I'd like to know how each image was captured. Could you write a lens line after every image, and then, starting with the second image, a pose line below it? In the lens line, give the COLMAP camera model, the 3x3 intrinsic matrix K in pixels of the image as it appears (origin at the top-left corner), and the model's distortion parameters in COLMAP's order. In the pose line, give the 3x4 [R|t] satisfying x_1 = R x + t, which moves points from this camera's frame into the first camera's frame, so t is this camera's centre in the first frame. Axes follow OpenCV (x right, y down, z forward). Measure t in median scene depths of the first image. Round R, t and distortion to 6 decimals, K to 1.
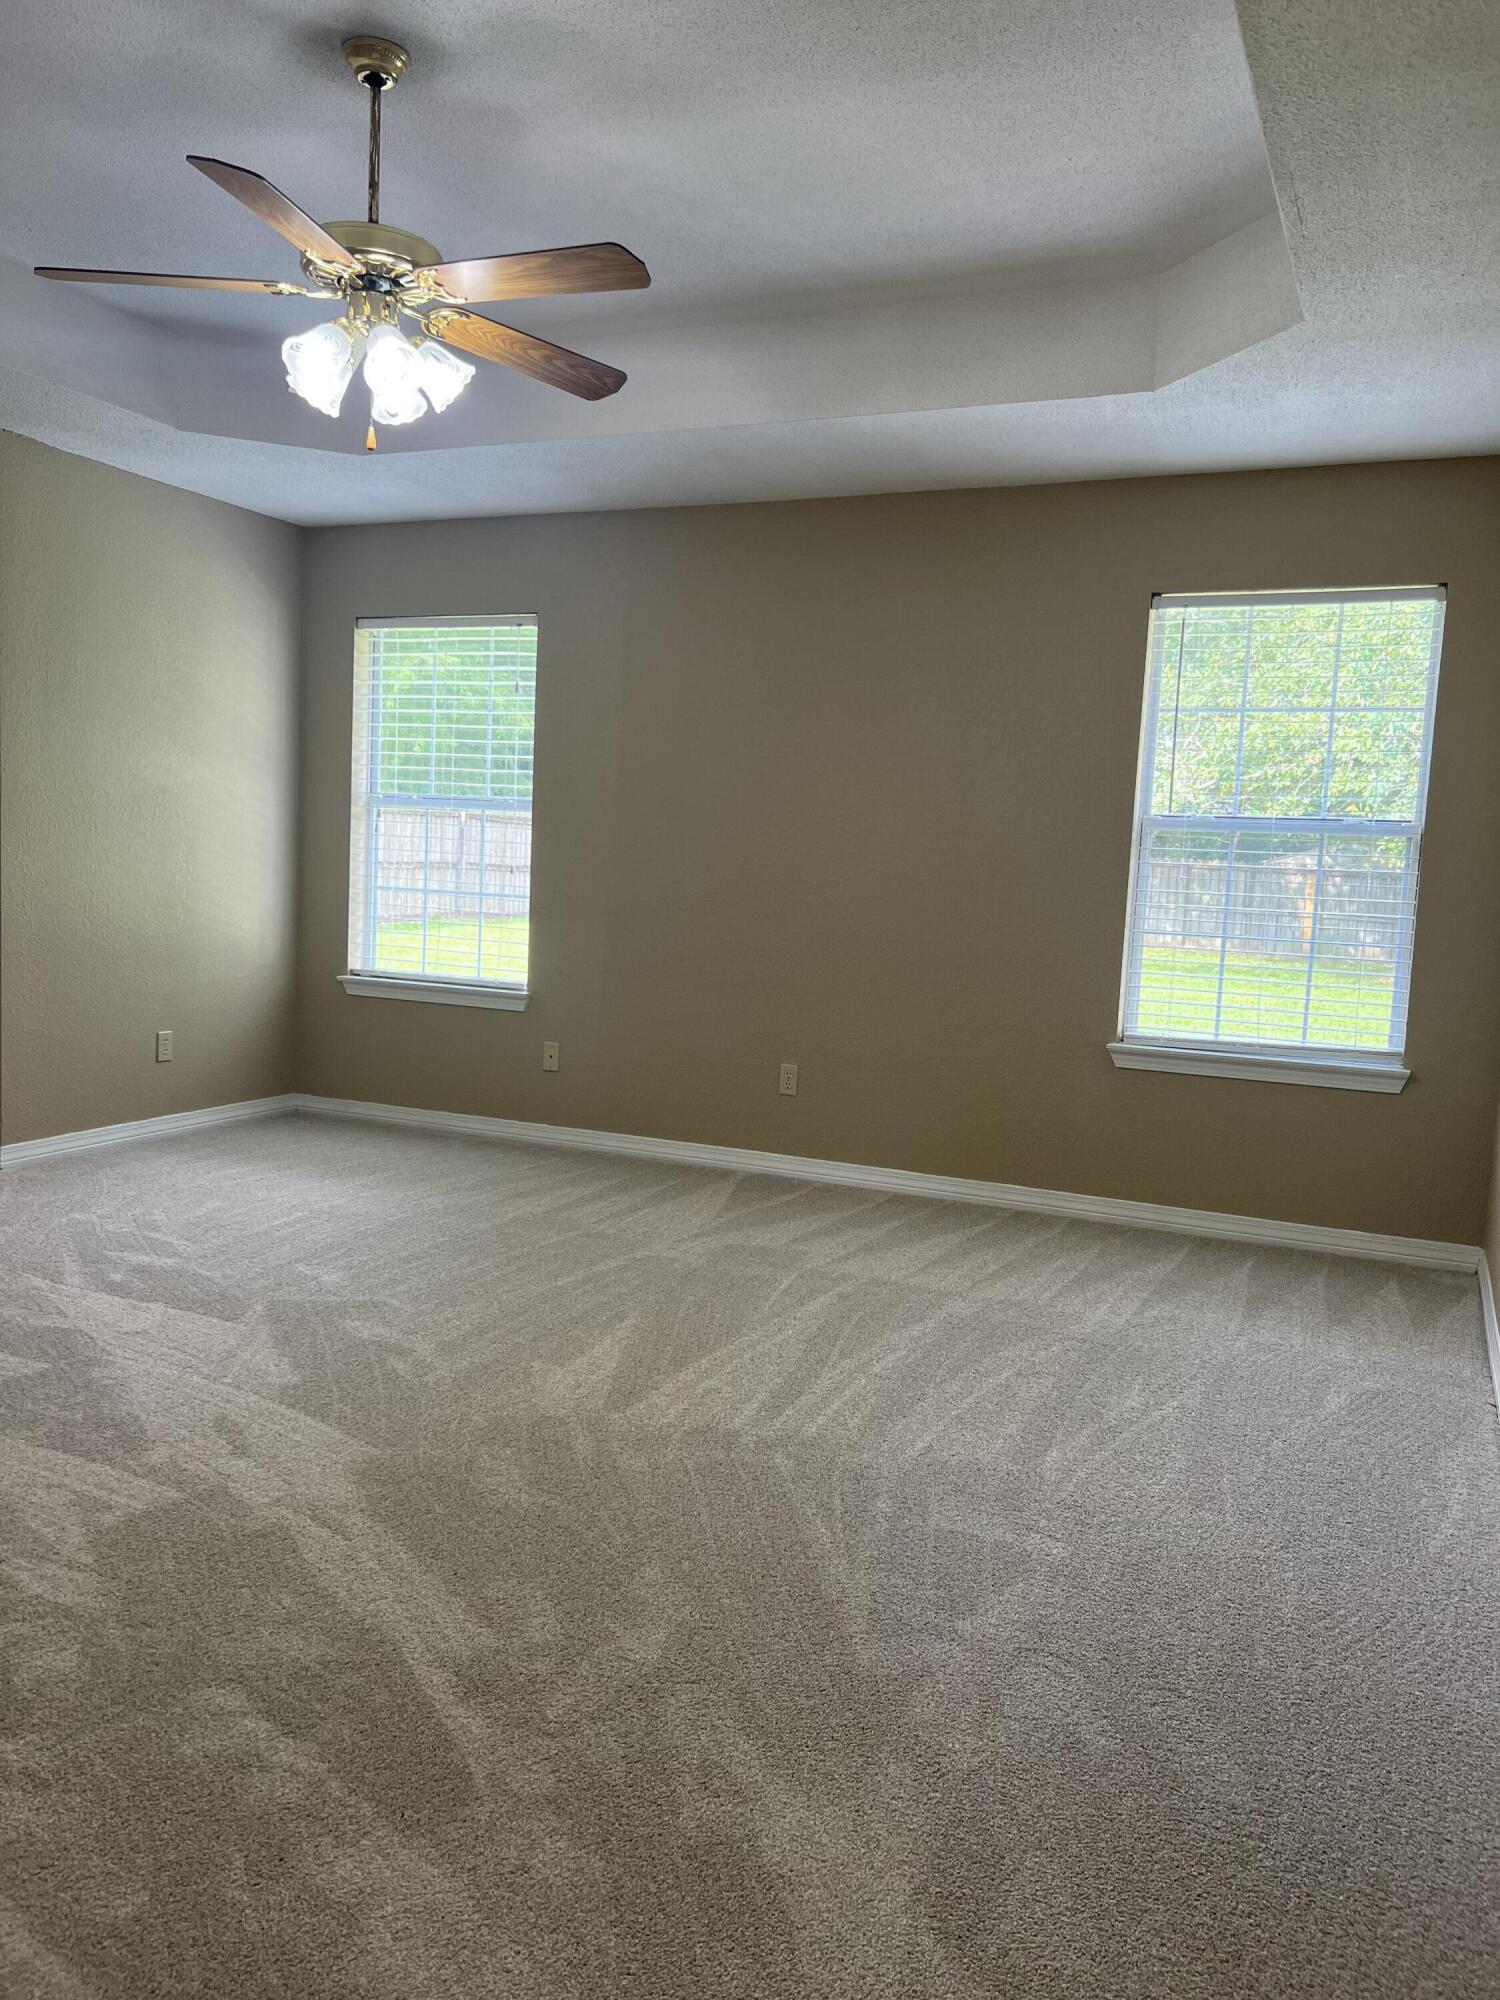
lens RADIAL K [[1507.9, 0, 716.1], [0, 1507.9, 1008.5], [0, 0, 1]] dist [0.043354, -0.046652]
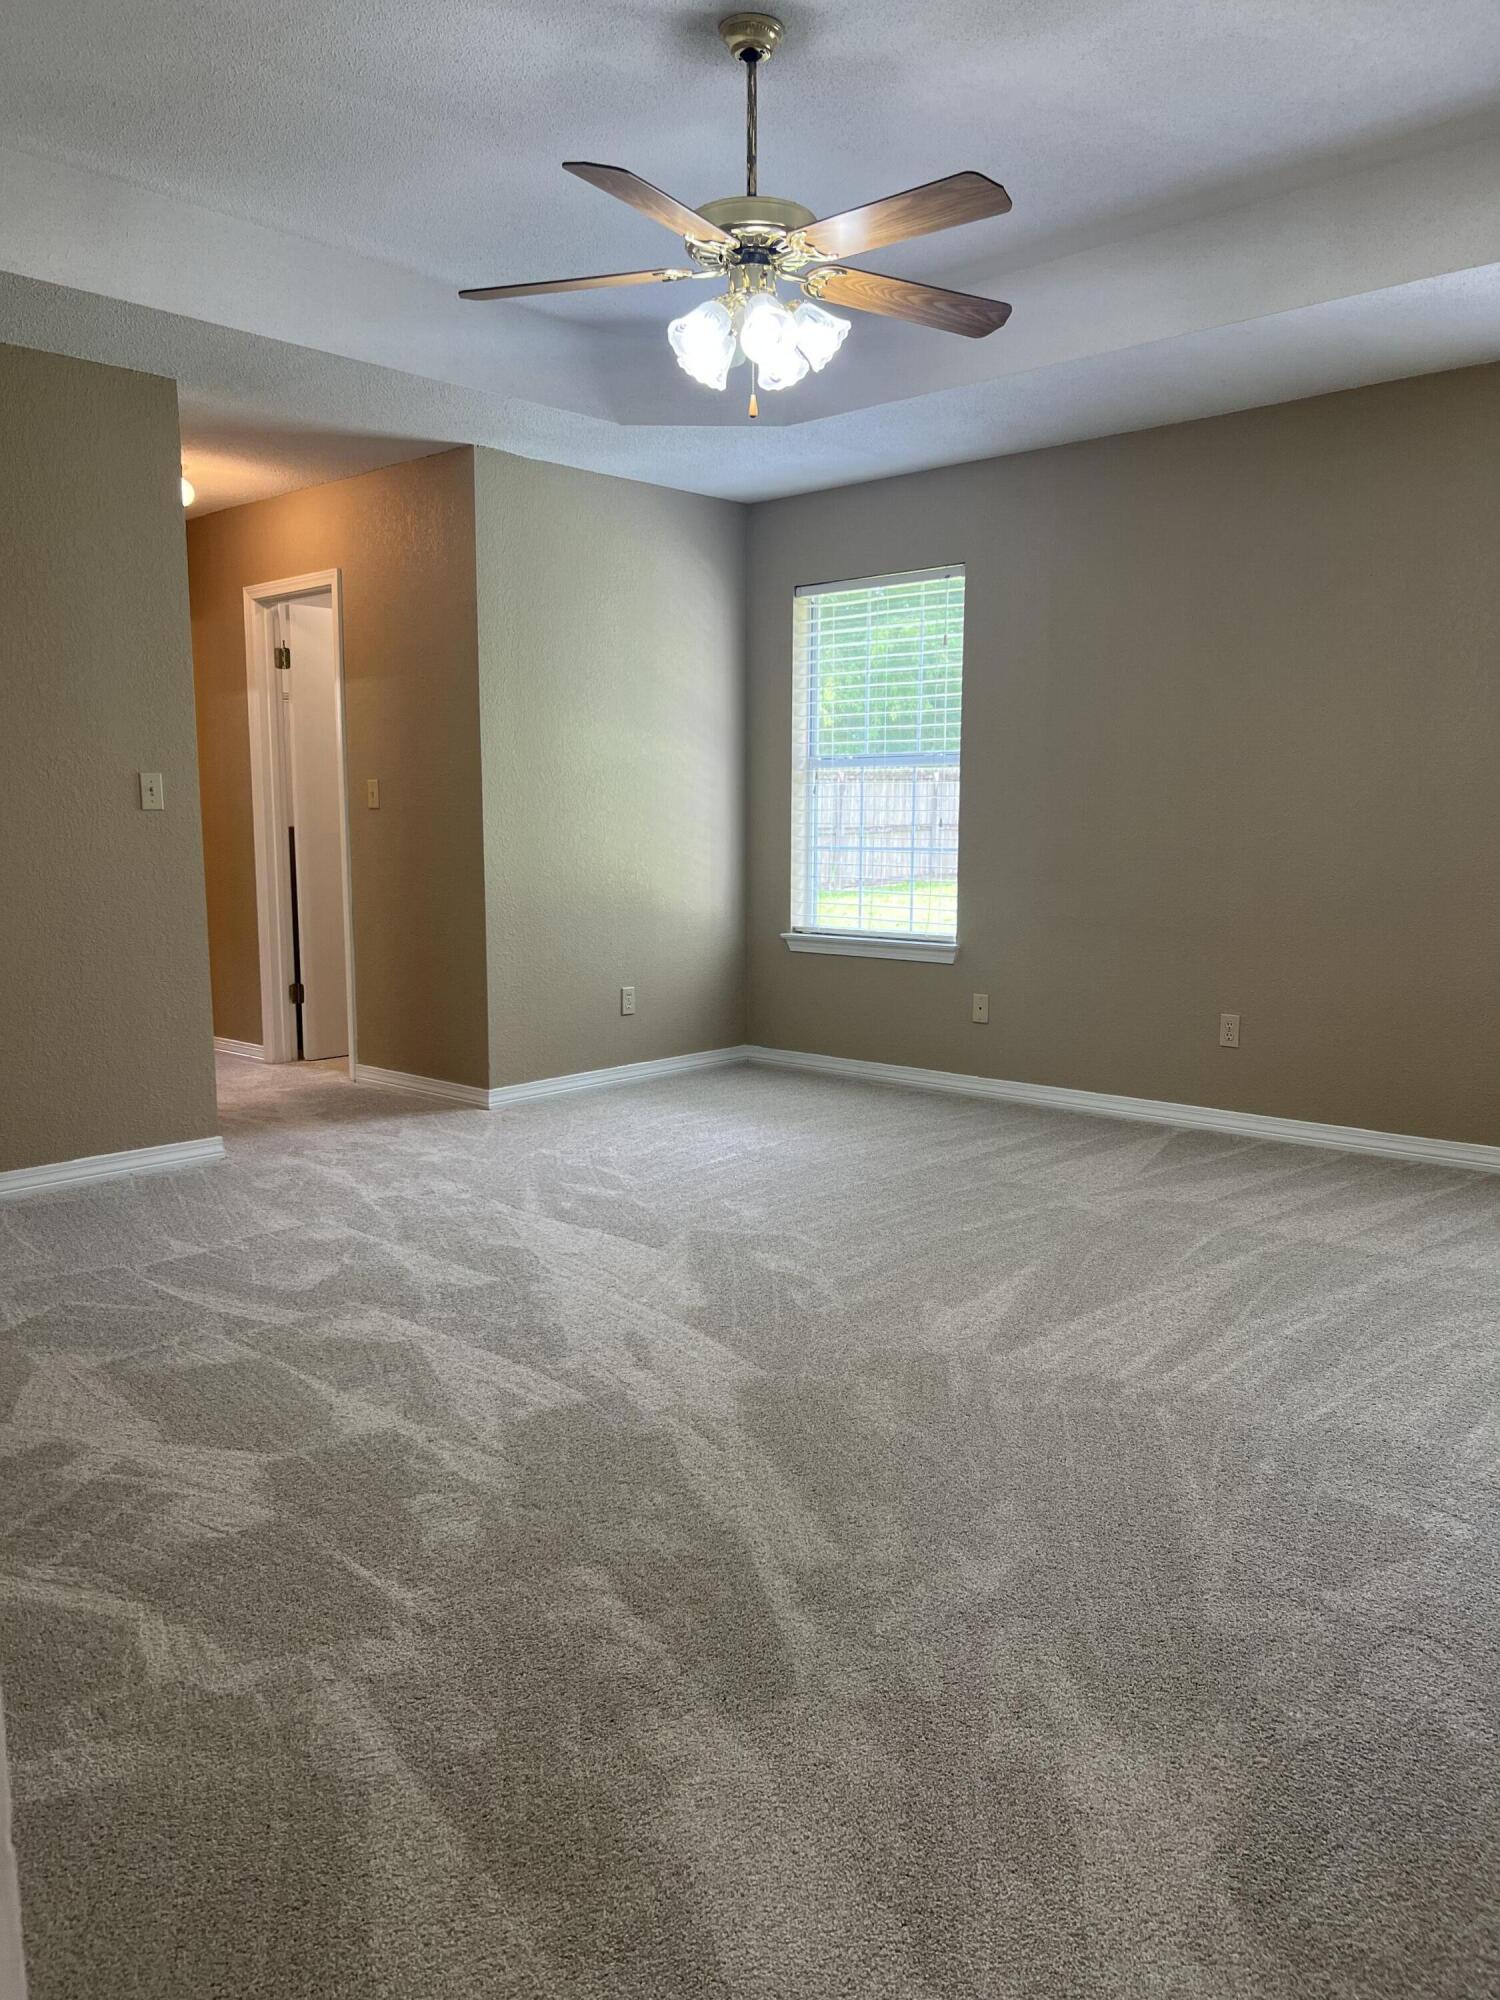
lens RADIAL K [[1505.7, 0, 754.0], [0, 1505.7, 1012.7], [0, 0, 1]] dist [0.051159, -0.060359]
pose [[0.949008, -0.006220, -0.315192, 0.101412], [0.014034, 0.999648, 0.022529, 0.016361], [0.314941, -0.025804, 0.948760, 0.005081]]
